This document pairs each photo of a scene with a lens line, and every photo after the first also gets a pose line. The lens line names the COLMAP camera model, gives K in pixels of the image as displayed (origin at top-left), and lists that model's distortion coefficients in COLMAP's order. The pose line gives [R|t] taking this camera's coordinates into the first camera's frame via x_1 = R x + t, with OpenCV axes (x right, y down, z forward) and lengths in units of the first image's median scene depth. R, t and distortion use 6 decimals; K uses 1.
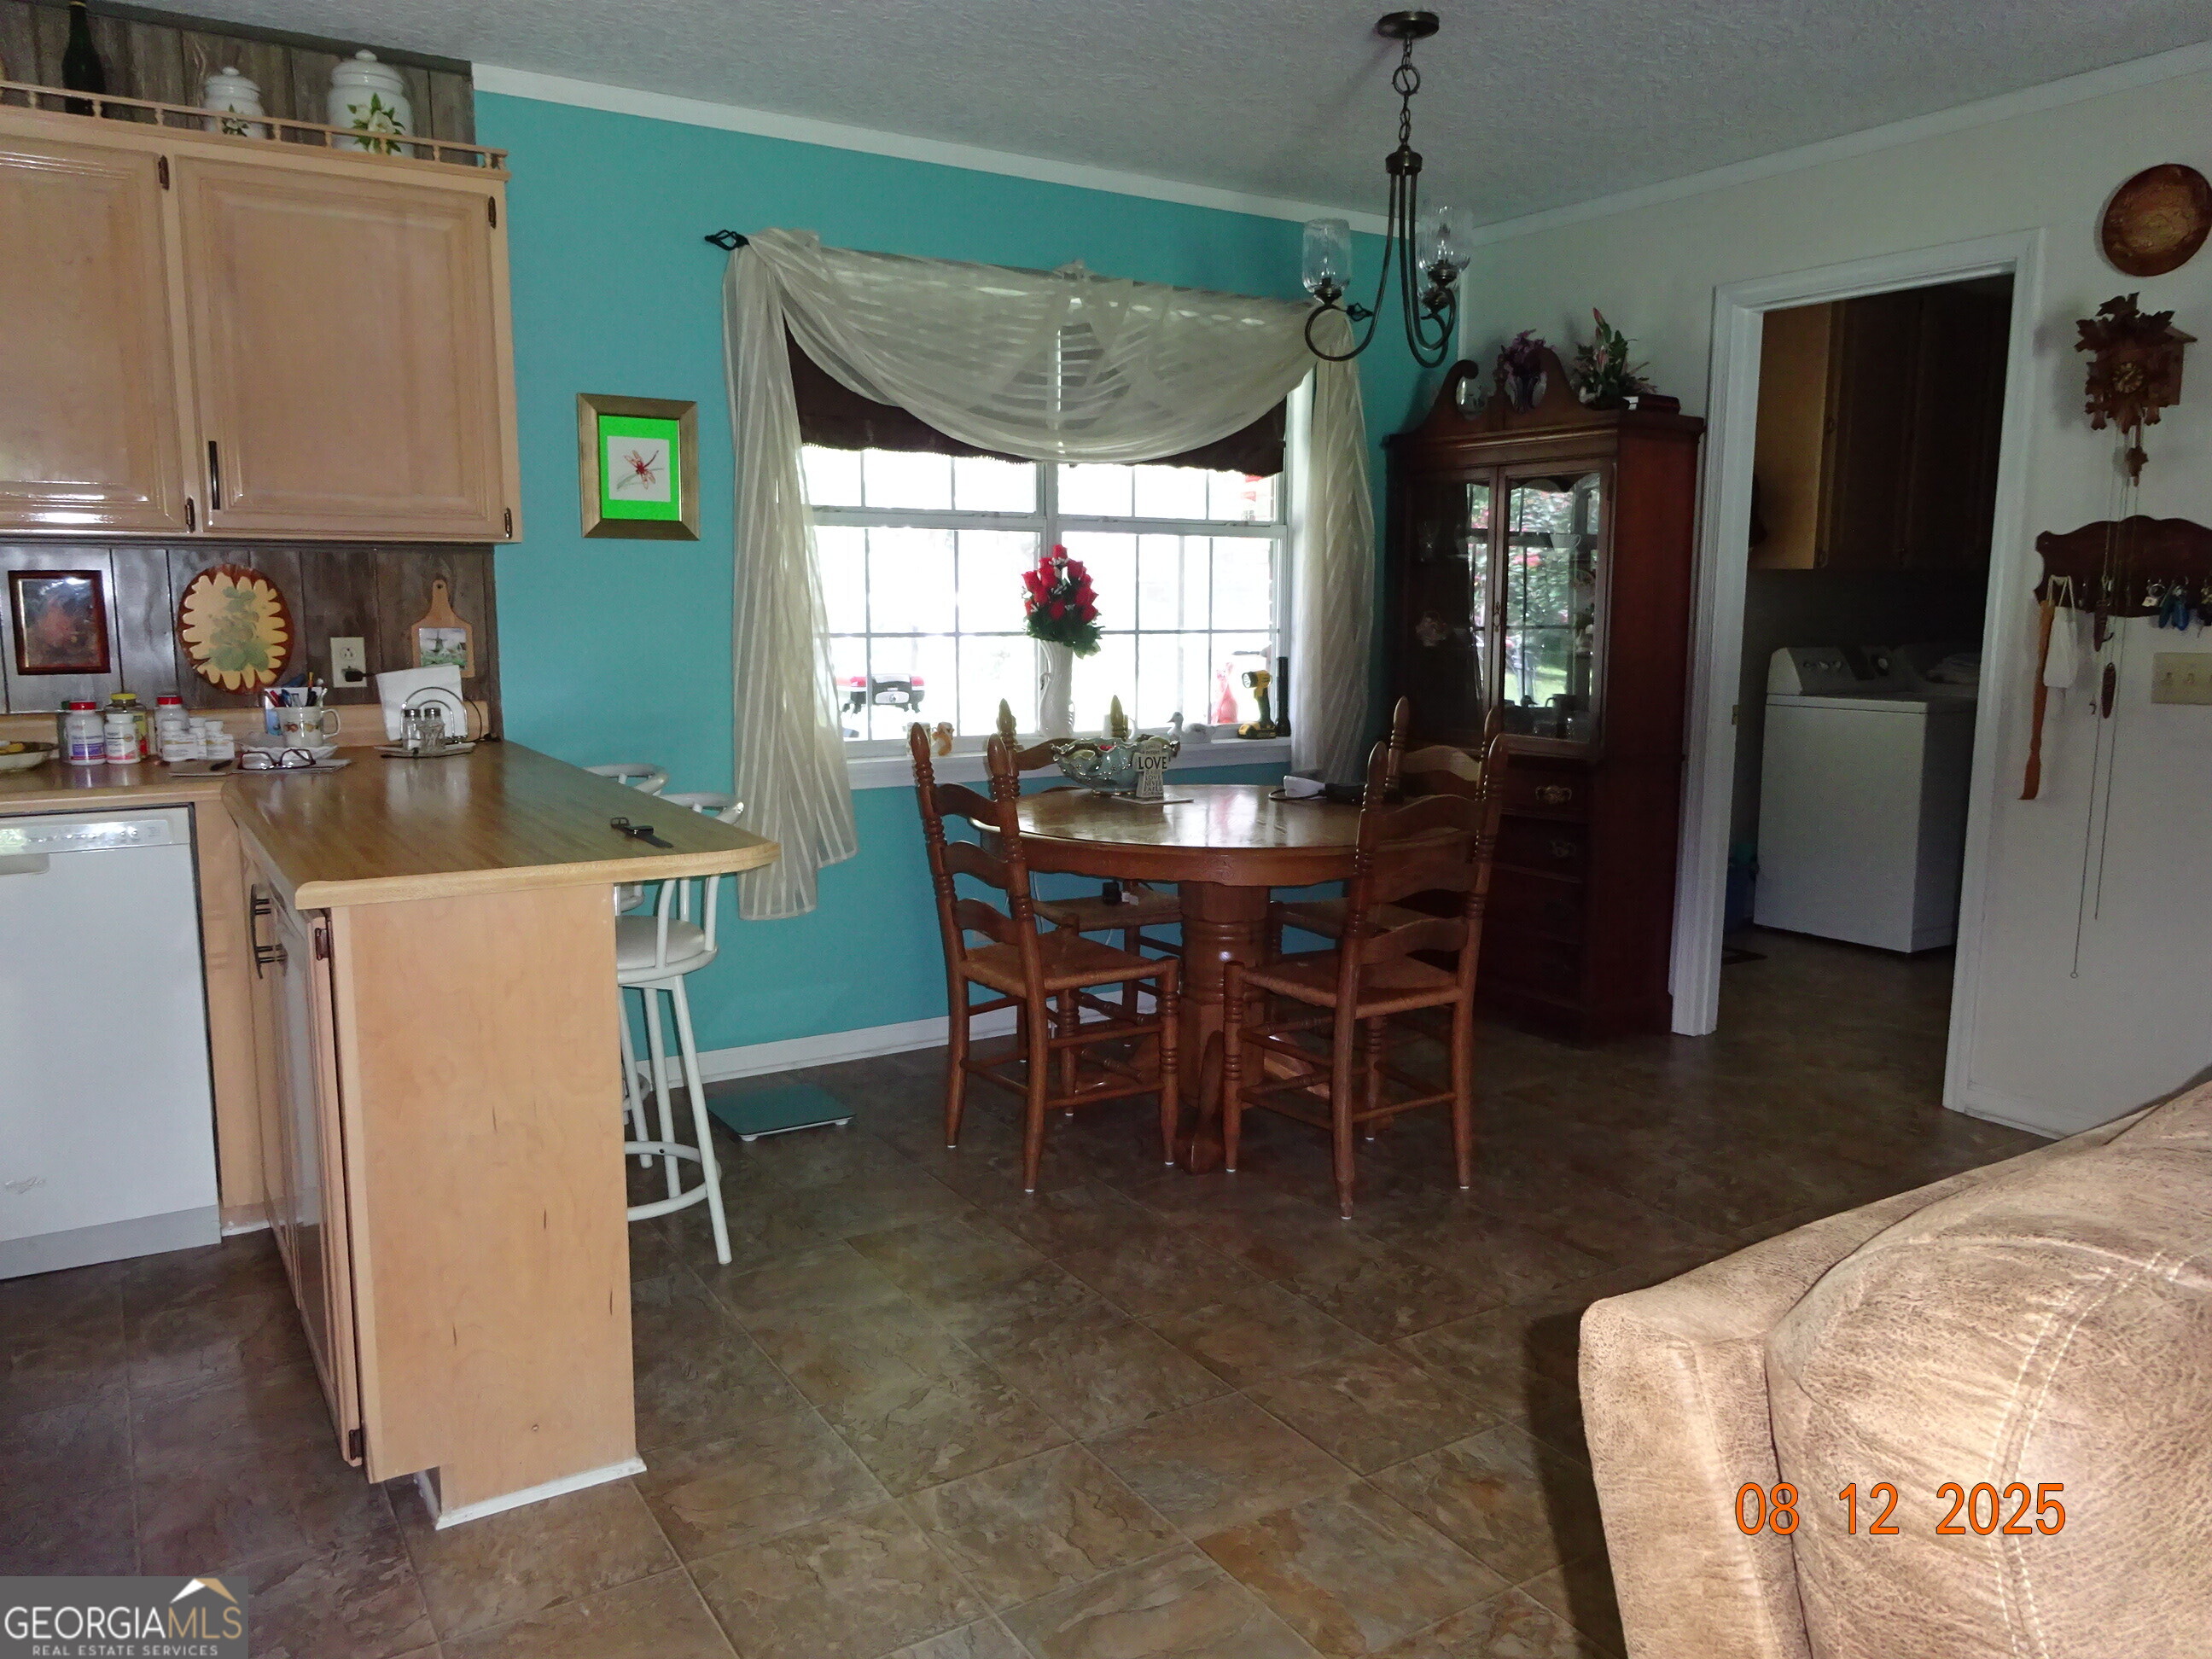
lens RADIAL K [[1652.2, 0, 1137.6], [0, 1652.2, 825.8], [0, 0, 1]] dist [0.010521, -0.010324]
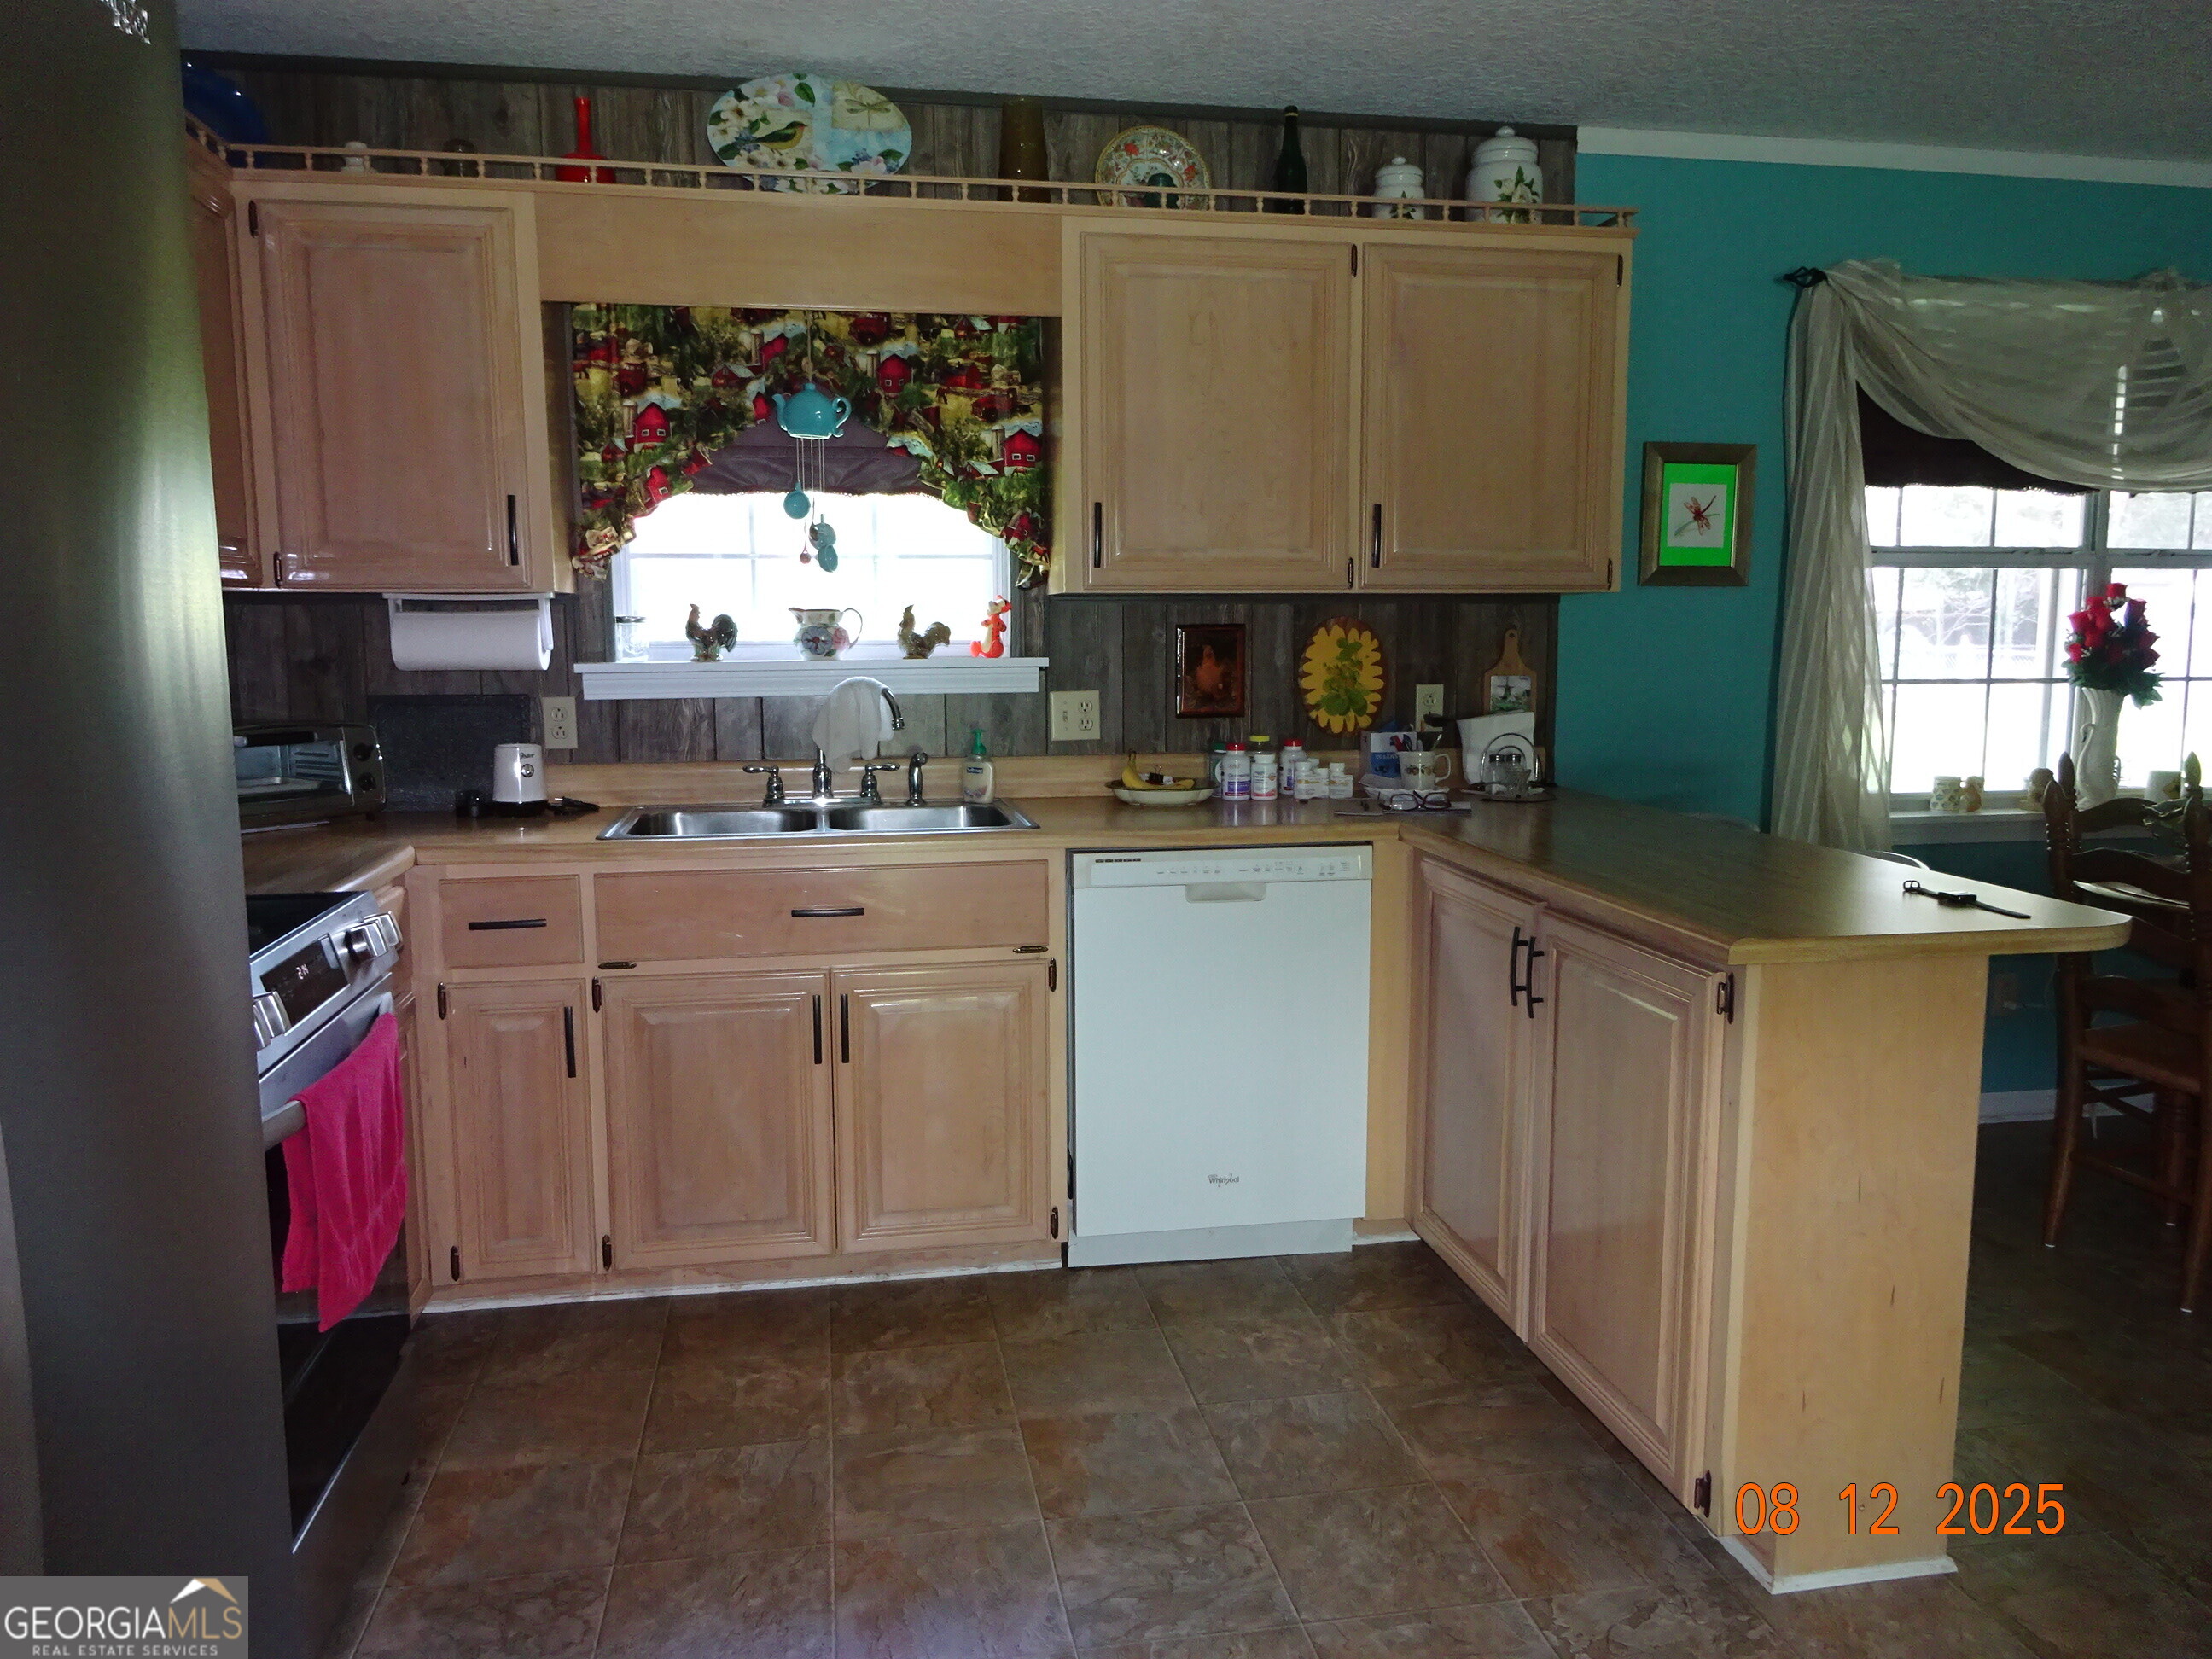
lens RADIAL K [[1652.2, 0, 1105.9], [0, 1652.2, 829.4], [0, 0, 1]] dist [0.010521, -0.010324]
pose [[0.927104, 0.038712, -0.372801, -0.279812], [-0.045253, 0.998937, -0.008809, -0.003272], [0.372063, 0.025037, 0.927870, -0.052010]]
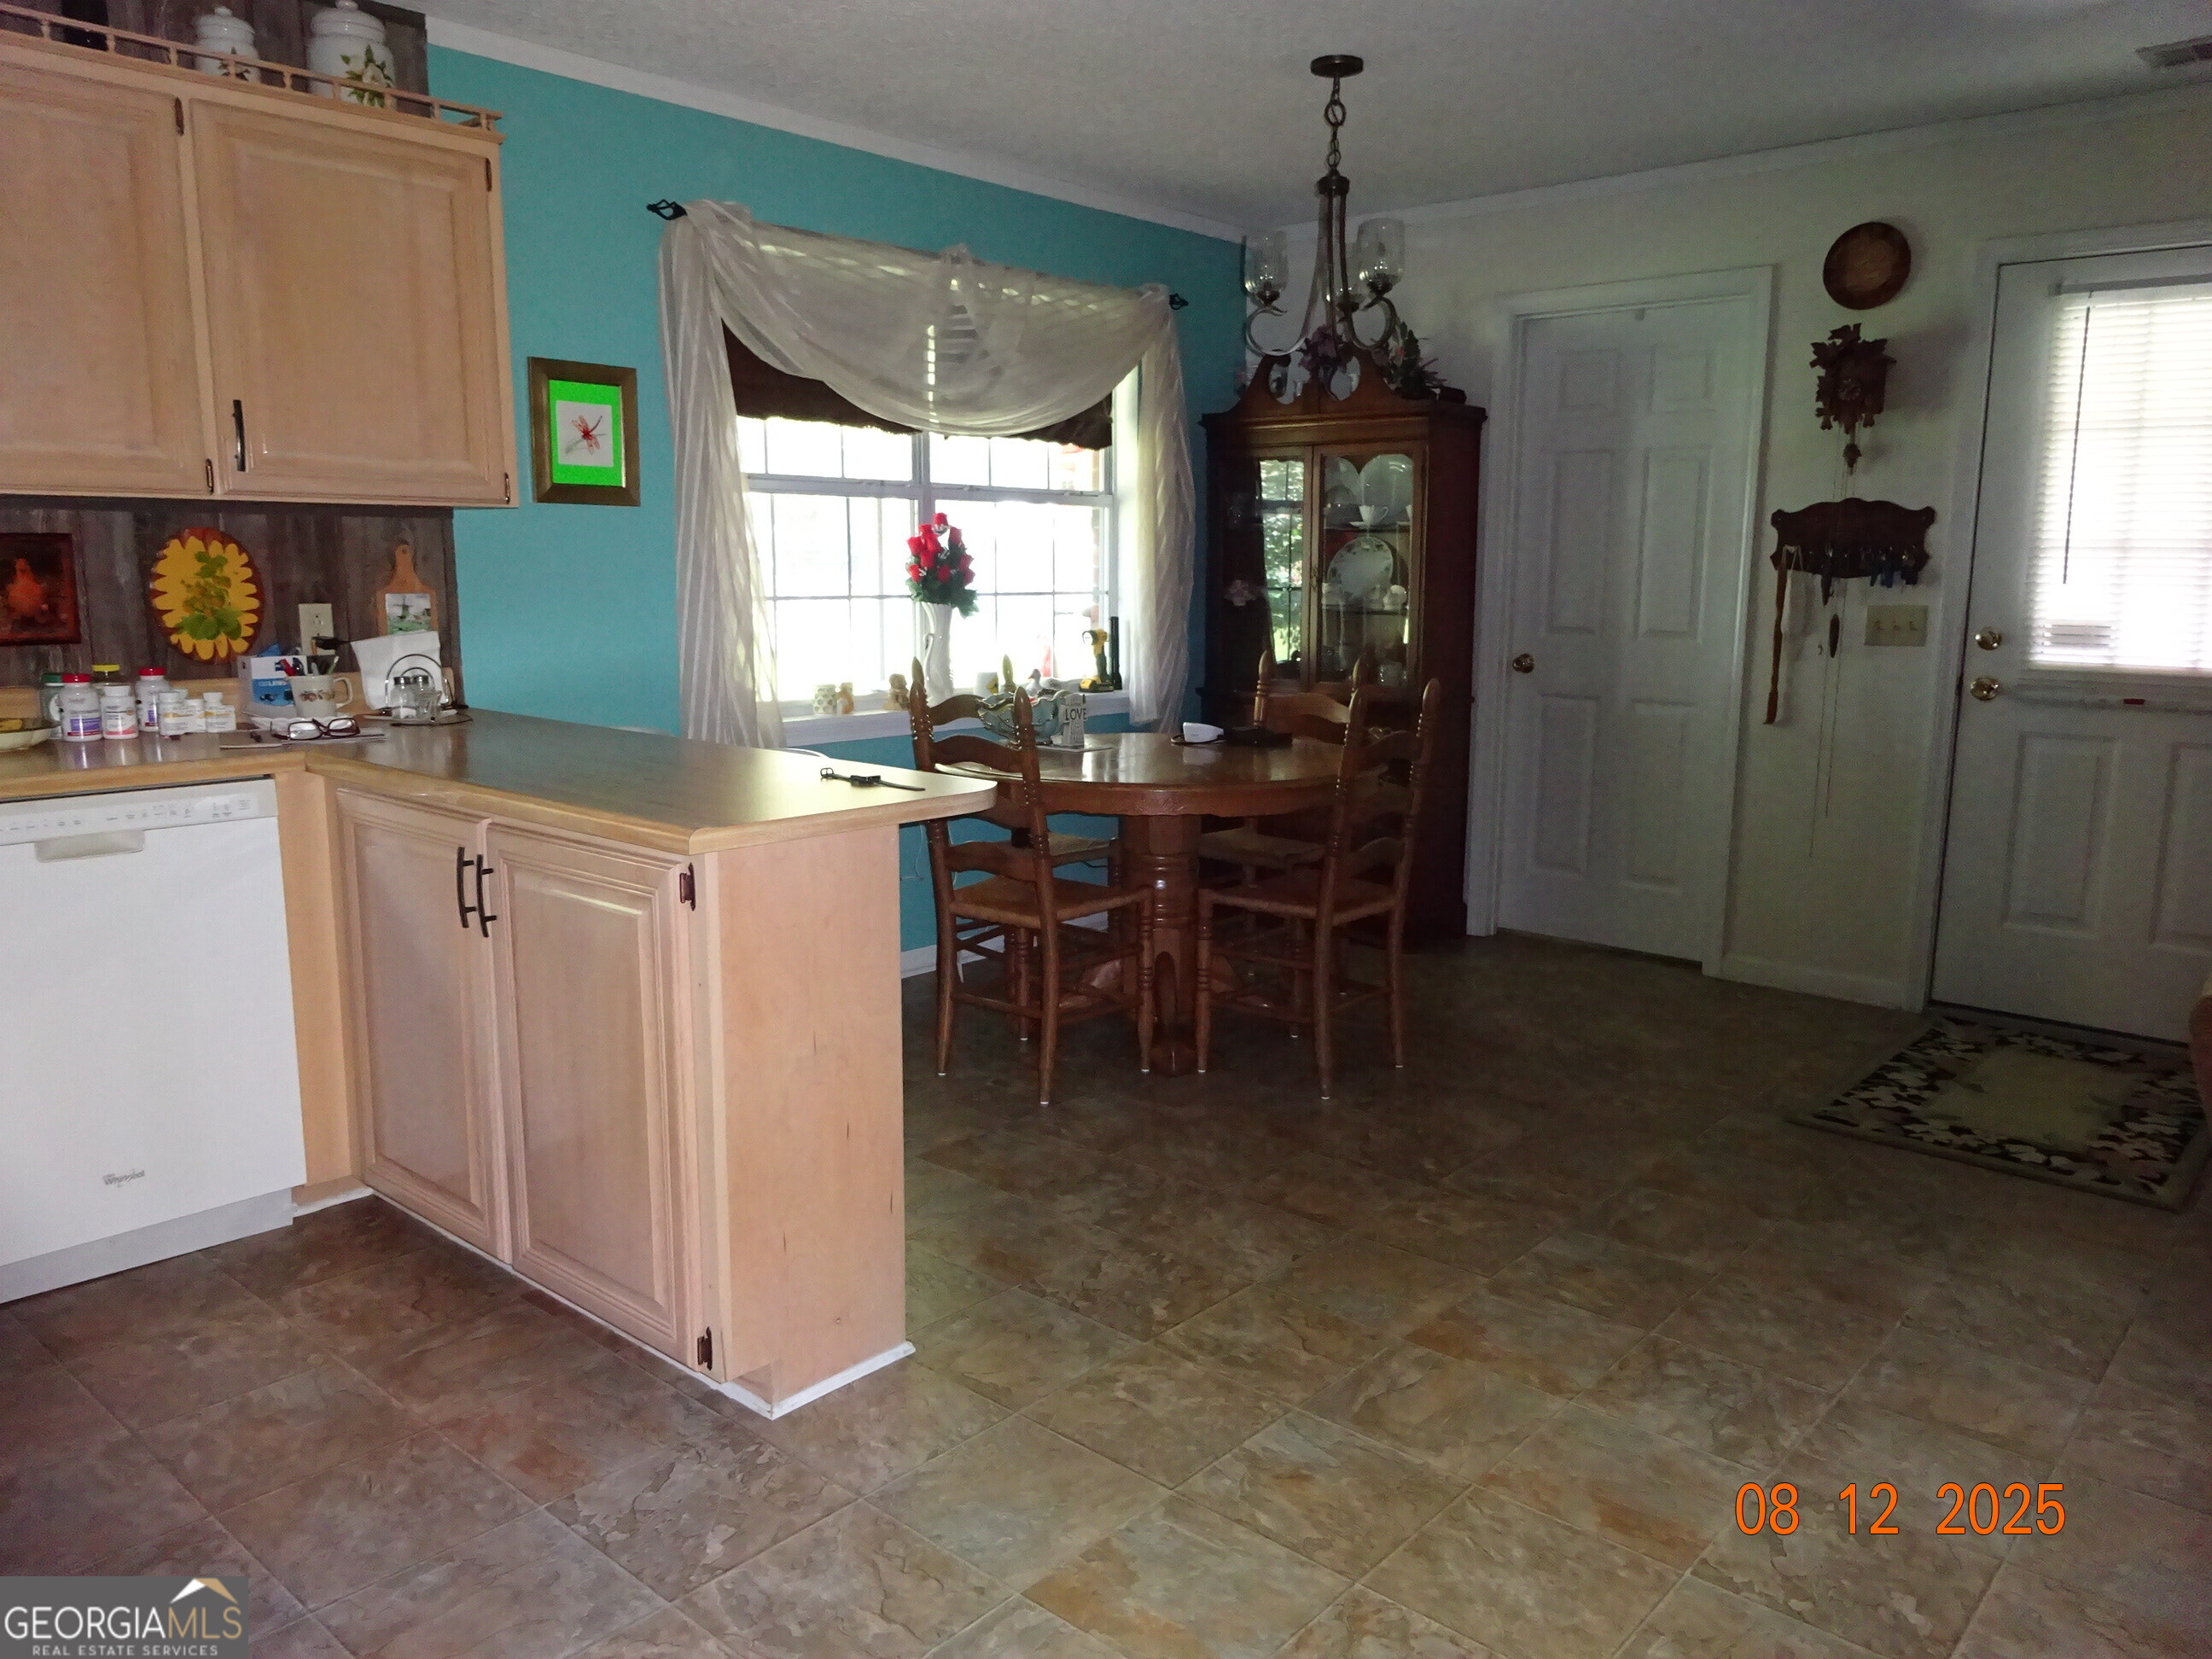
lens RADIAL K [[1652.2, 0, 1144.3], [0, 1652.2, 824.1], [0, 0, 1]] dist [0.010521, -0.010324]
pose [[0.956227, -0.045621, 0.289049, -0.307146], [0.039436, 0.998852, 0.027188, 0.007712], [-0.289958, -0.014599, 0.956928, -0.069320]]
